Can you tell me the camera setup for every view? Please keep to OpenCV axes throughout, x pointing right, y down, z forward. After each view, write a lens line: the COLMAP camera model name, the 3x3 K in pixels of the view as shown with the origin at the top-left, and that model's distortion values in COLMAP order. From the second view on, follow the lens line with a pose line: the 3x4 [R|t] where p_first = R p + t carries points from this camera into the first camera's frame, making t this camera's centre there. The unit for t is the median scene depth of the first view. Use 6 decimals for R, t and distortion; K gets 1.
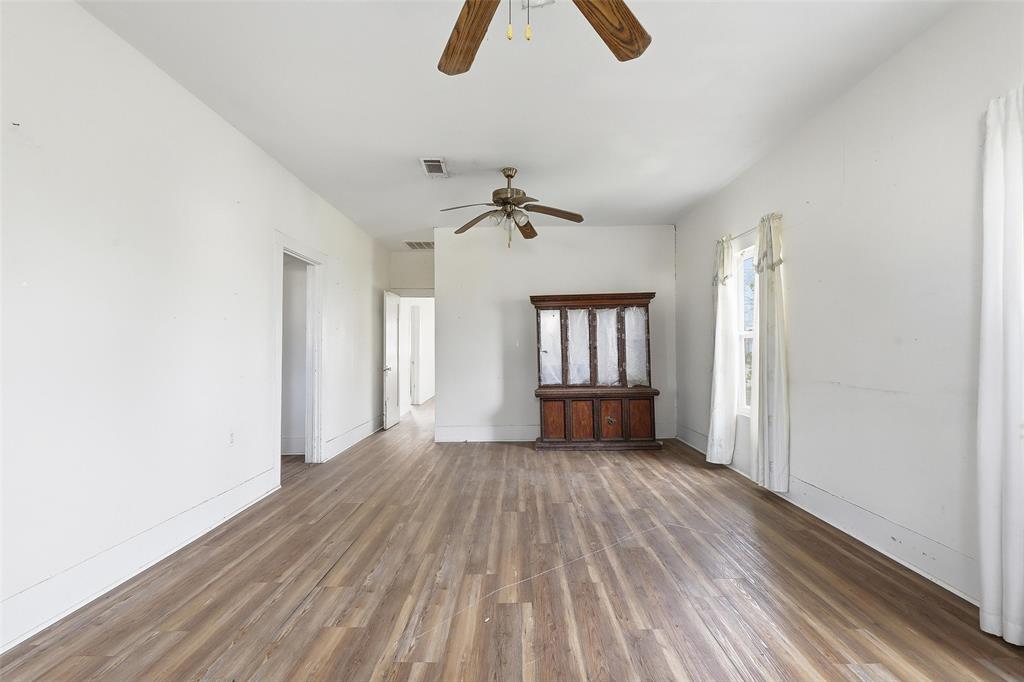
lens RADIAL K [[471.2, 0, 506.3], [0, 471.2, 345.2], [0, 0, 1]] dist [-0.000691, -0.000371]
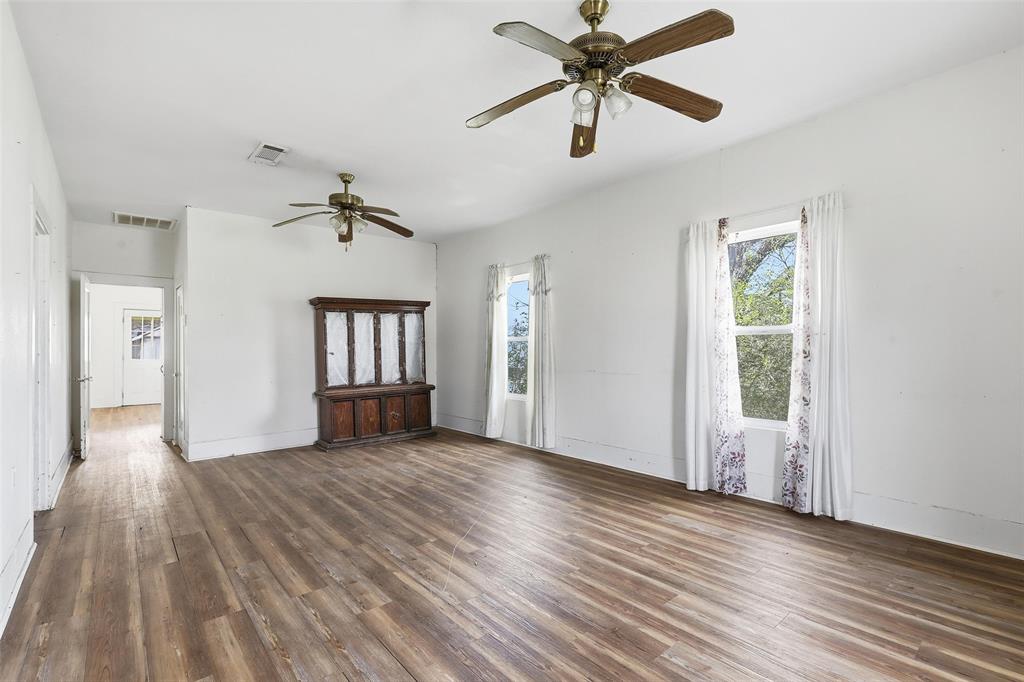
lens RADIAL K [[471.2, 0, 506.3], [0, 471.2, 345.2], [0, 0, 1]] dist [-0.000691, -0.000371]
pose [[0.756055, 0.005288, 0.654487, -0.455156], [-0.001339, 0.999978, -0.006533, 0.004558], [-0.654507, 0.004063, 0.756045, -0.004005]]
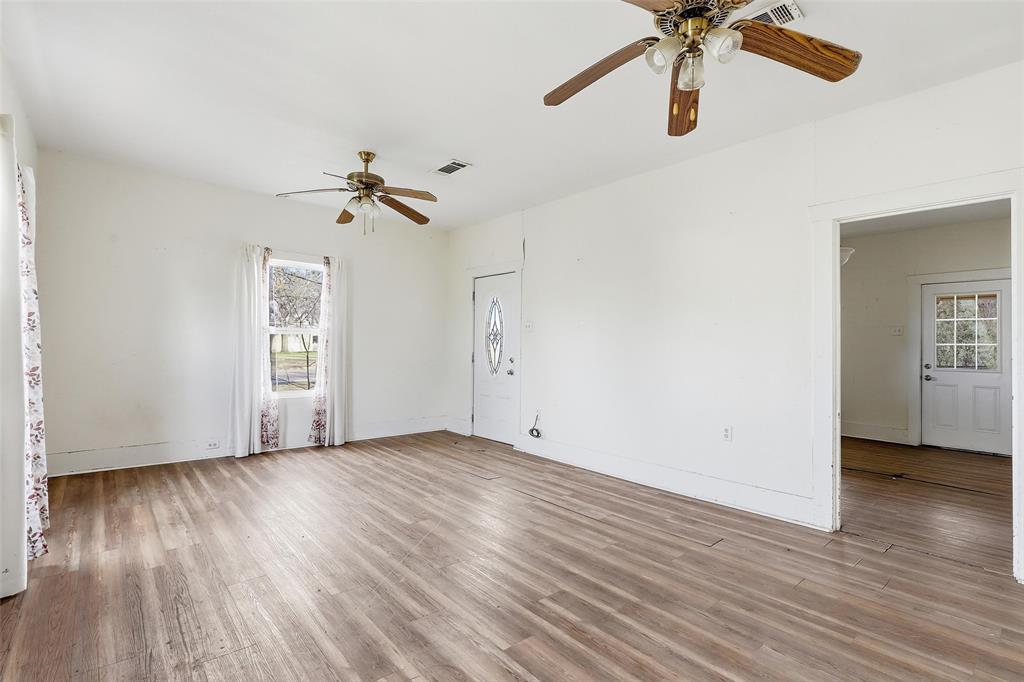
lens RADIAL K [[473.5, 0, 512.0], [0, 473.5, 341.0], [0, 0, 1]] dist [0.001283, -0.000068]
pose [[-0.741263, -0.016945, -0.671001, 0.477098], [-0.007191, 0.999824, -0.017305, 0.008346], [0.671176, -0.008003, -0.741254, 1.369861]]
